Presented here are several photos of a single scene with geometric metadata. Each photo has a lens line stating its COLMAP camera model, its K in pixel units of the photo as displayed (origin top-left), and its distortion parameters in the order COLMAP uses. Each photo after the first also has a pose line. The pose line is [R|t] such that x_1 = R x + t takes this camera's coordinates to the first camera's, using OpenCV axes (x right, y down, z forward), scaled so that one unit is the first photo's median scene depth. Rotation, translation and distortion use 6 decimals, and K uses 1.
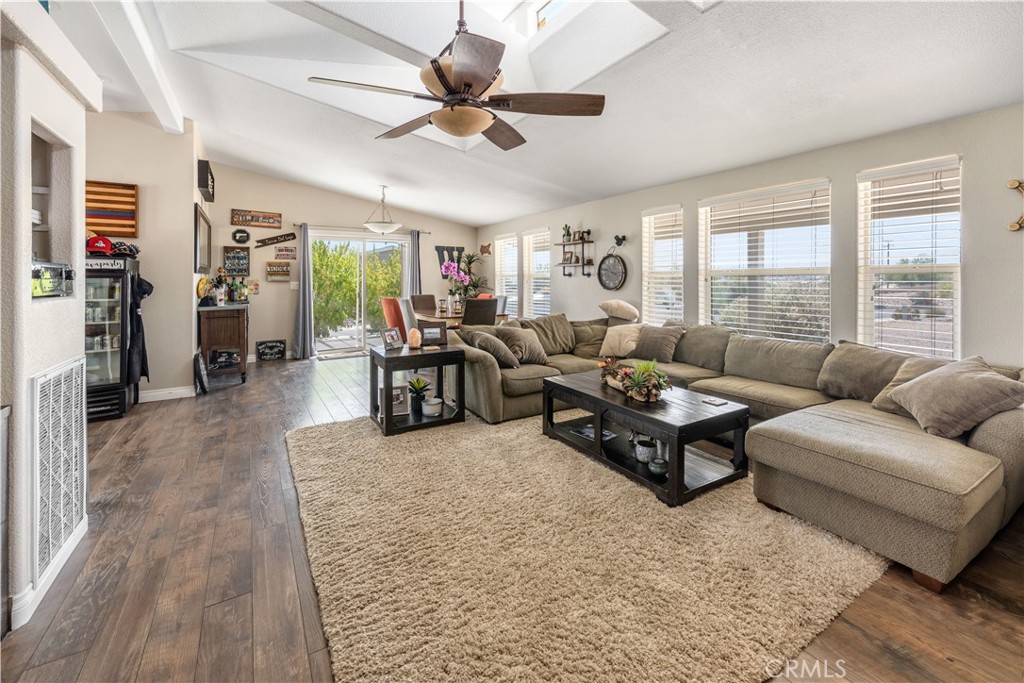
lens RADIAL K [[416.0, 0, 508.9], [0, 416.0, 273.8], [0, 0, 1]] dist [-0.000680, -0.000117]
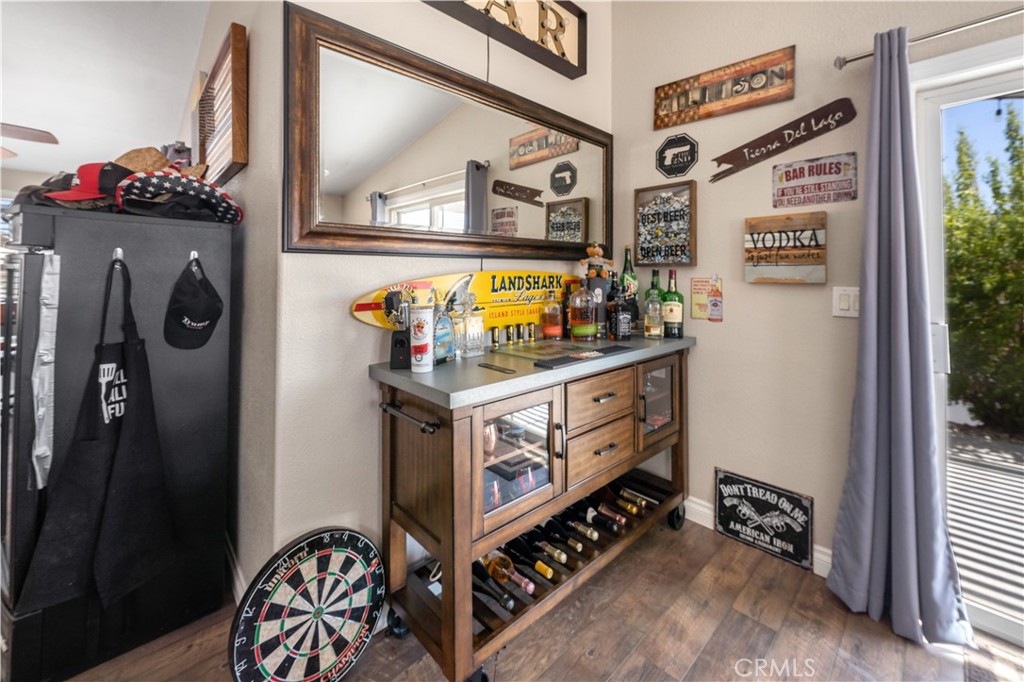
lens RADIAL K [[416.0, 0, 508.9], [0, 416.0, 273.3], [0, 0, 1]] dist [-0.000680, -0.000117]
pose [[0.209447, -0.001965, -0.977818, -0.320857], [0.010024, 0.999950, 0.000138, 0.009407], [0.977769, -0.009831, 0.209456, 0.771095]]
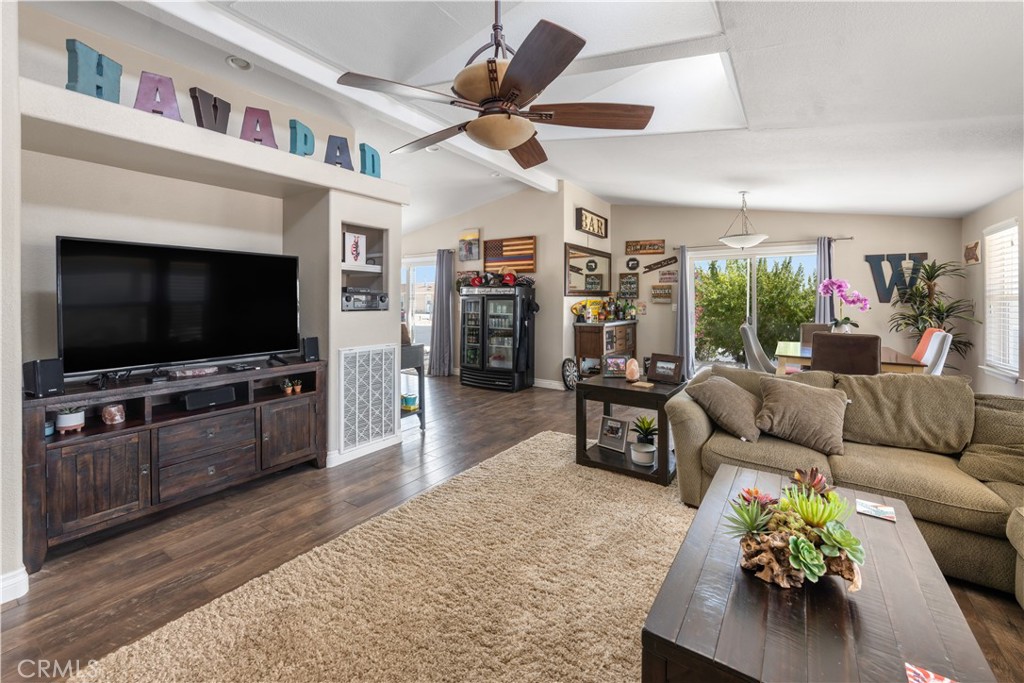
lens RADIAL K [[416.5, 0, 523.2], [0, 416.5, 294.1], [0, 0, 1]] dist [-0.000669, -0.000138]
pose [[0.427109, -0.007579, -0.904168, 0.264438], [0.006460, 0.999965, -0.005331, -0.002194], [0.904177, -0.003564, 0.427143, 0.228397]]
